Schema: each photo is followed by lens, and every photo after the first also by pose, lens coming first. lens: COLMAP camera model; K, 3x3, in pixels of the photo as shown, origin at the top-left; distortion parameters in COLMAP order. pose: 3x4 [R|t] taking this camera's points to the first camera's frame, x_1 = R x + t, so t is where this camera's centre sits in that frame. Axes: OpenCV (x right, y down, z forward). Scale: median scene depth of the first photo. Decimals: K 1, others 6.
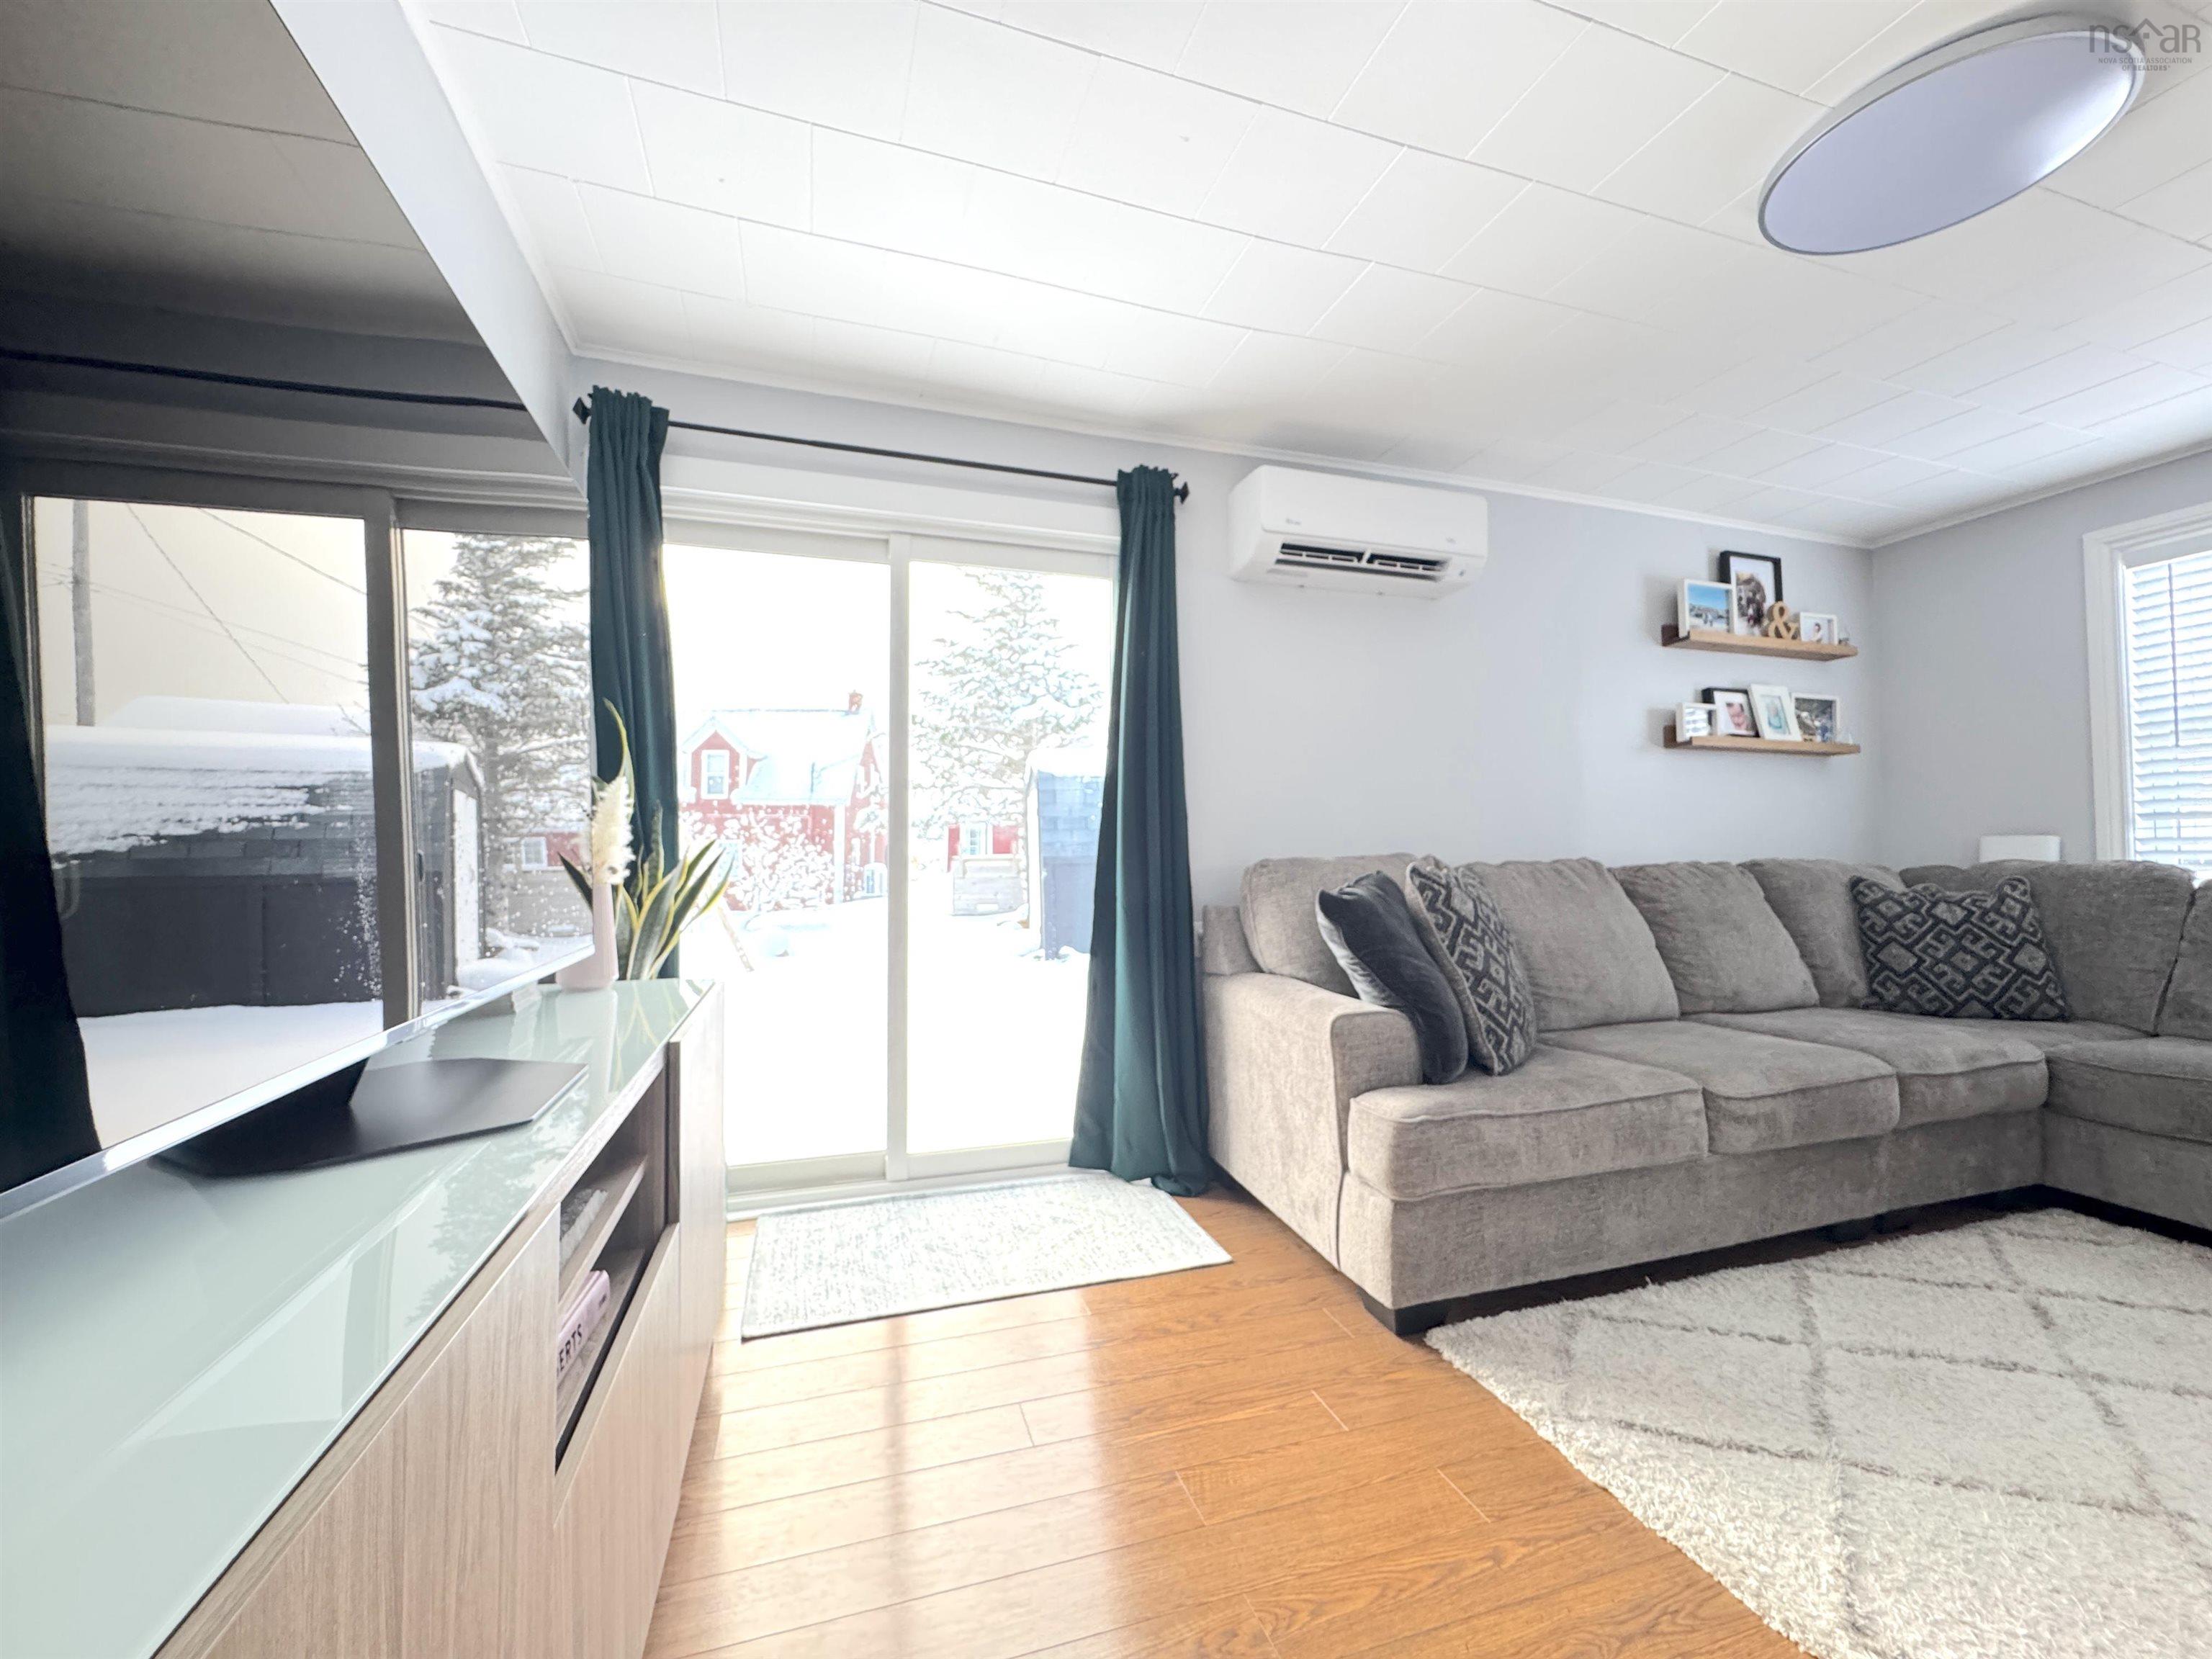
lens RADIAL K [[890.2, 0, 1093.1], [0, 890.2, 824.8], [0, 0, 1]] dist [-0.004416, 0.000268]
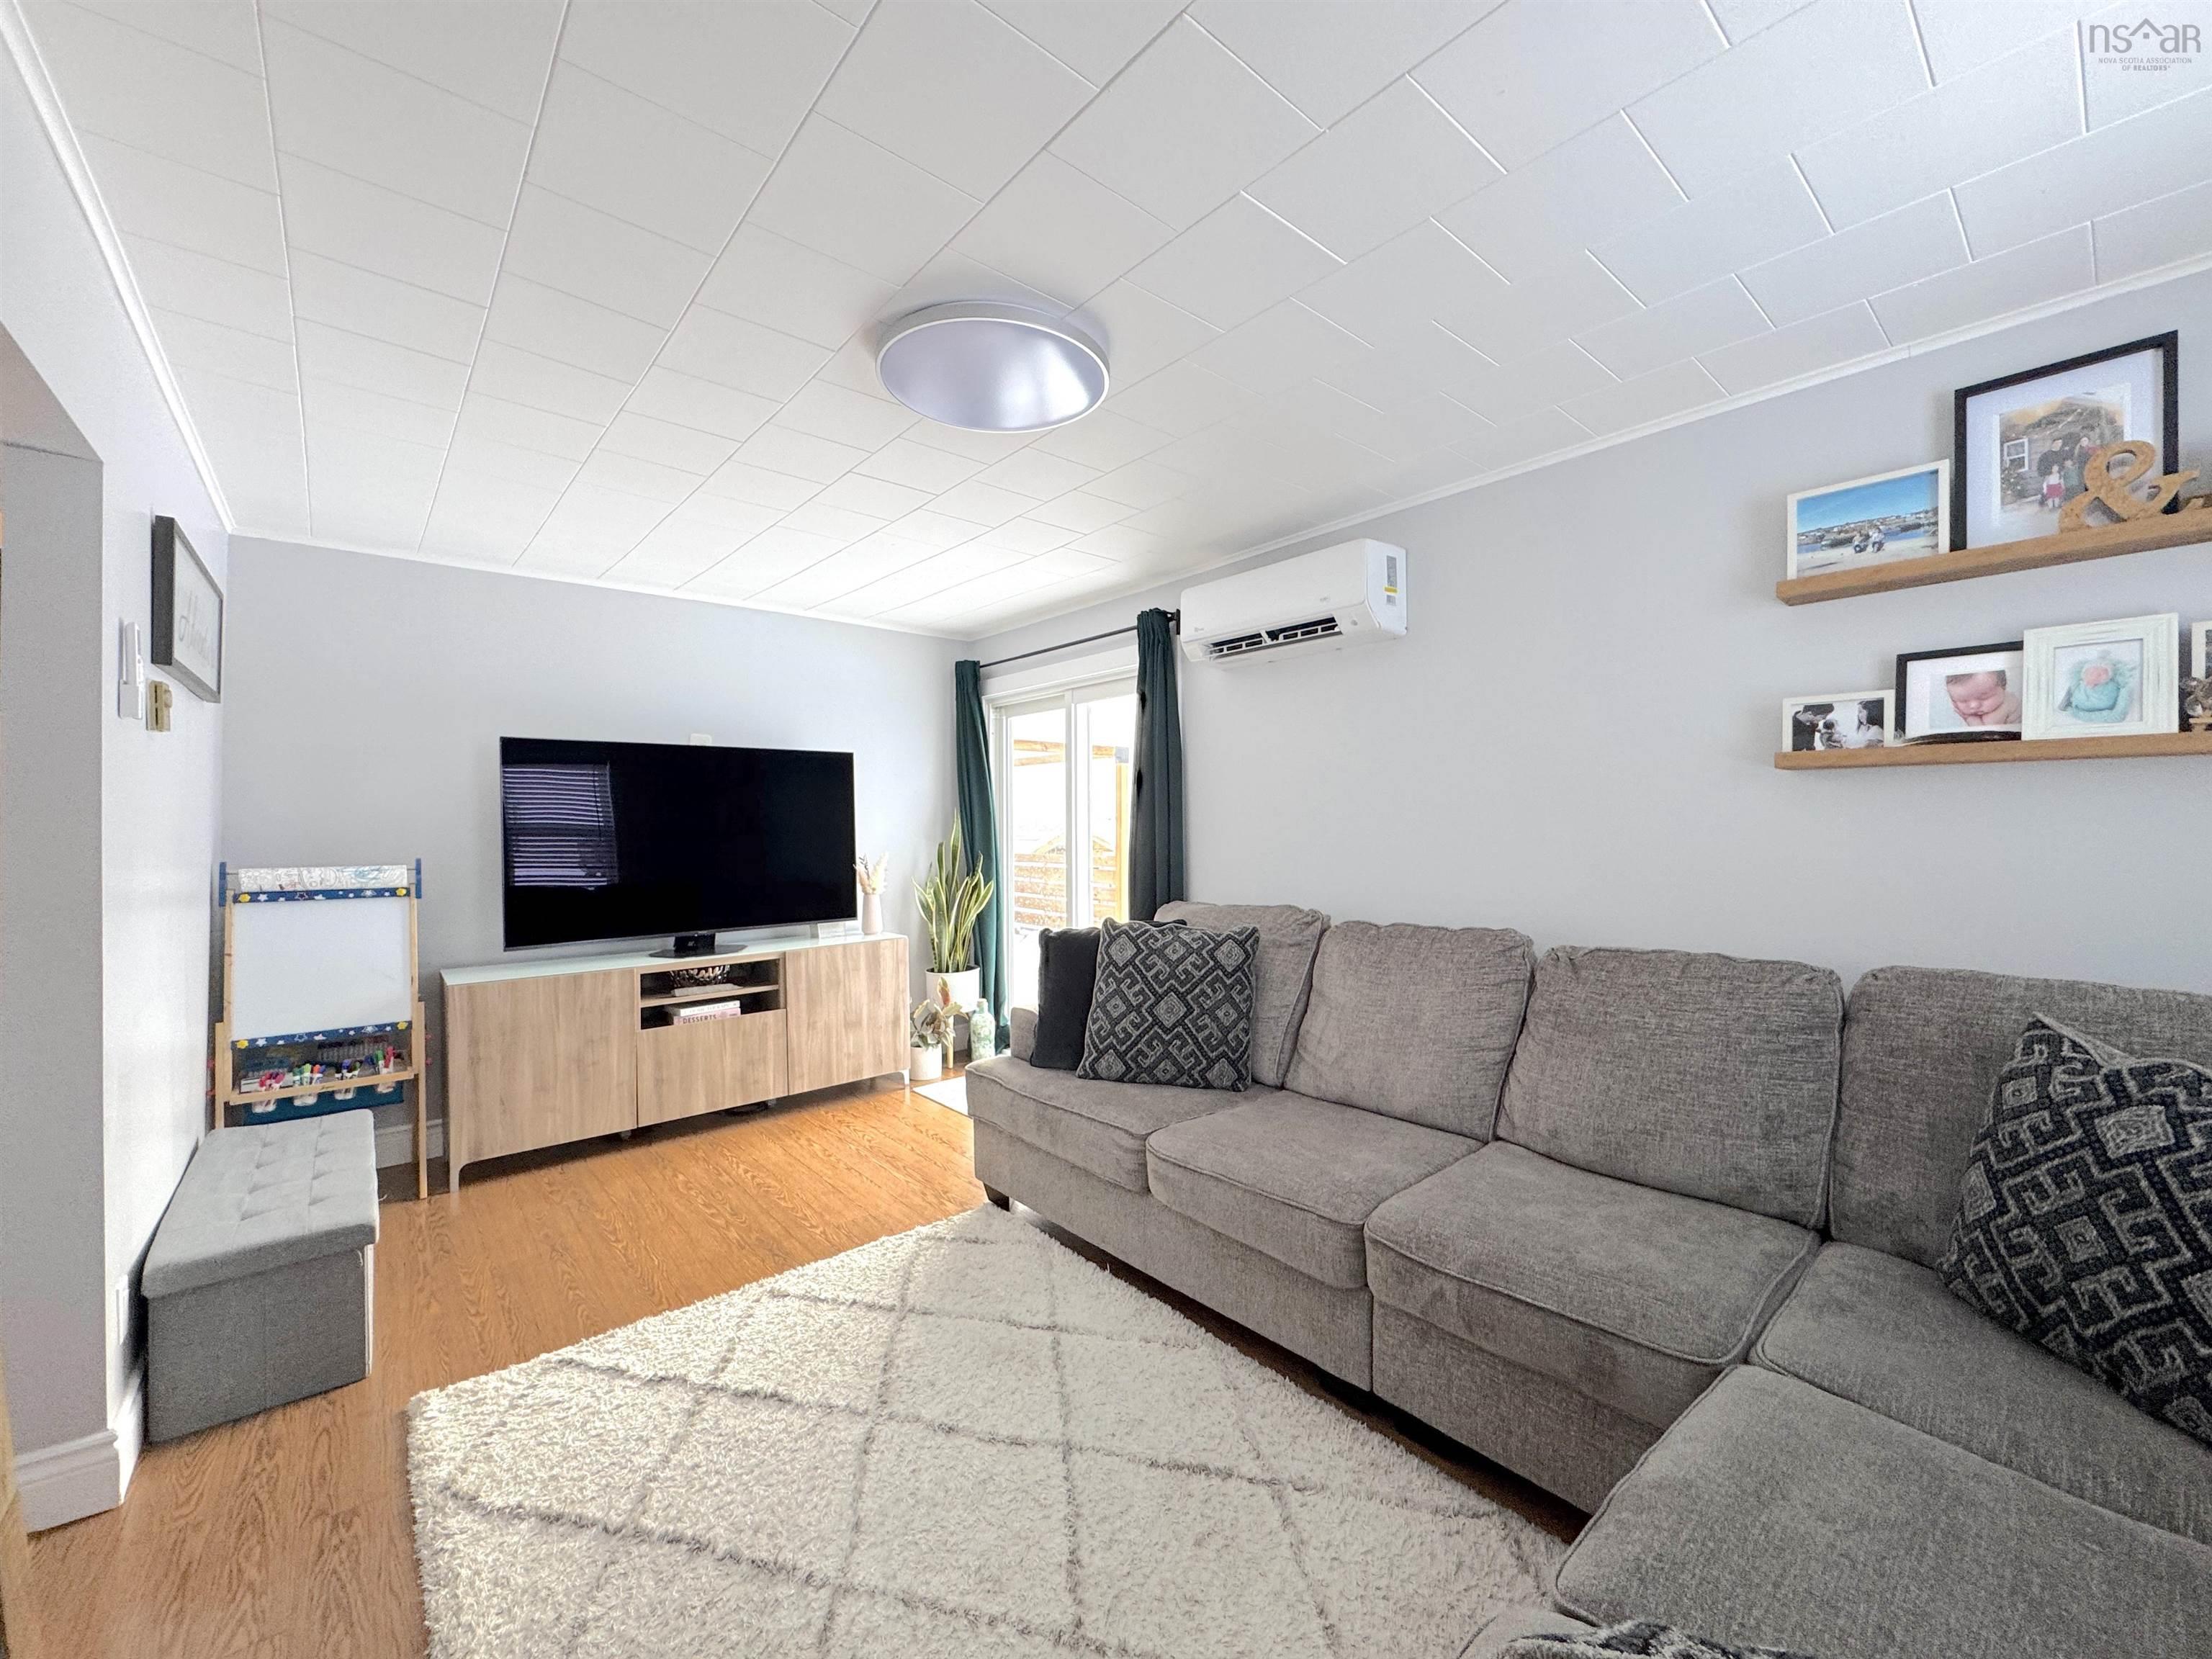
lens RADIAL K [[890.2, 0, 1115.3], [0, 890.2, 828.5], [0, 0, 1]] dist [-0.004416, 0.000268]
pose [[0.396458, 0.004892, -0.918040, 1.213287], [0.039414, 0.998973, 0.022345, -0.090803], [0.917206, -0.045042, 0.395858, 0.368892]]
